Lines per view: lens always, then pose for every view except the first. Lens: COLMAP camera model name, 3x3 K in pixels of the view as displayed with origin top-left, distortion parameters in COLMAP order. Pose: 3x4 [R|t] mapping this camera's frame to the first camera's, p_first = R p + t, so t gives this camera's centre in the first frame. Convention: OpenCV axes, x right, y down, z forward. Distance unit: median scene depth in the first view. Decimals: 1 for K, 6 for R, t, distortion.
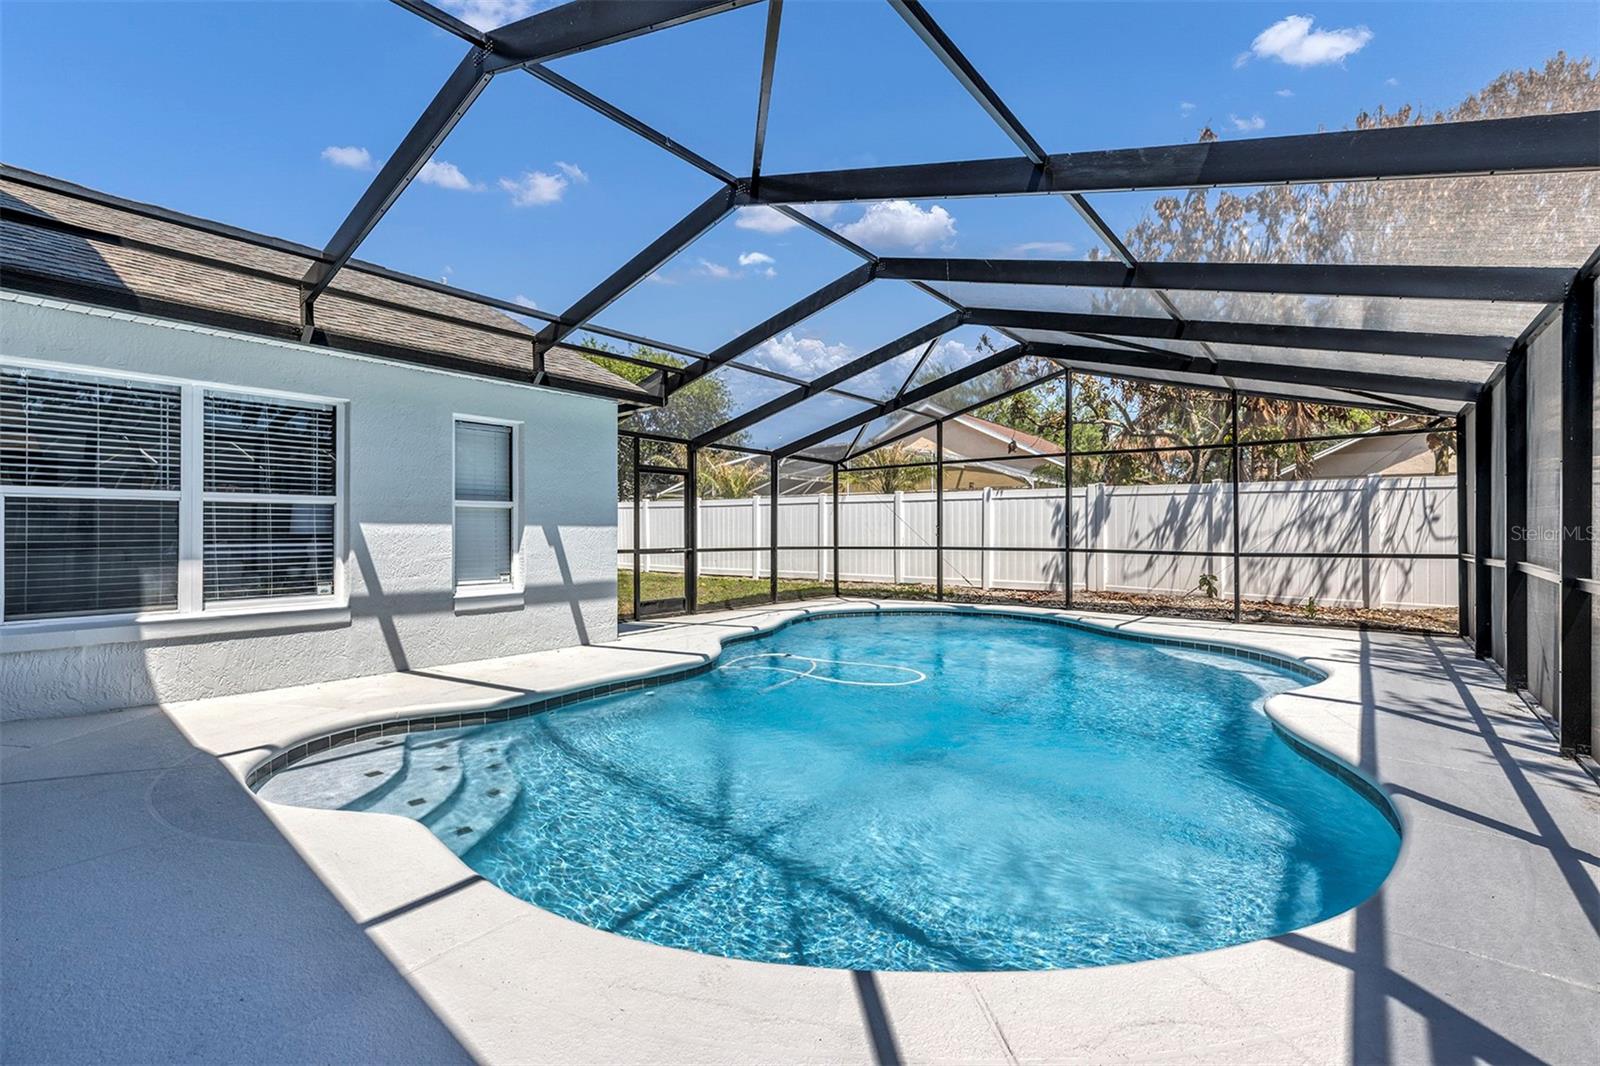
lens RADIAL K [[718.3, 0, 796.2], [0, 718.3, 526.6], [0, 0, 1]] dist [0.011481, 0.001183]
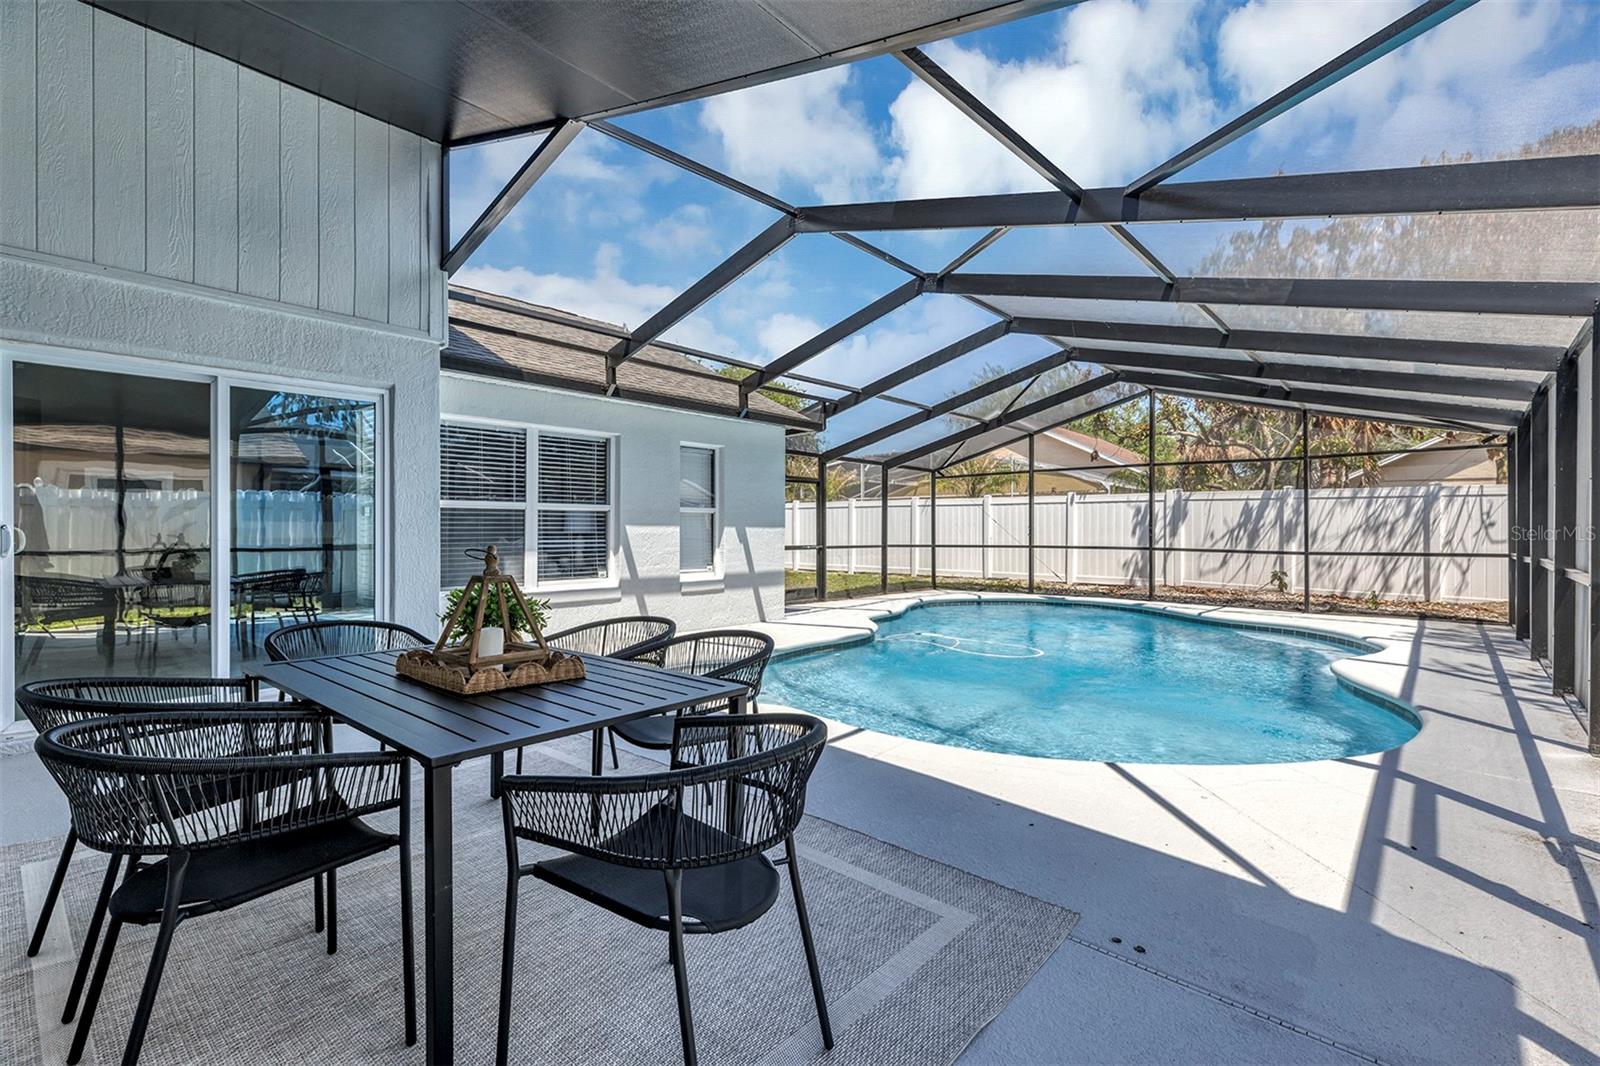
lens RADIAL K [[718.3, 0, 791.6], [0, 718.3, 527.1], [0, 0, 1]] dist [0.011481, 0.001183]
pose [[0.997719, 0.003328, -0.067422, -0.131386], [-0.003129, 0.999990, 0.003047, -0.004023], [0.067432, -0.002829, 0.997720, -0.204682]]
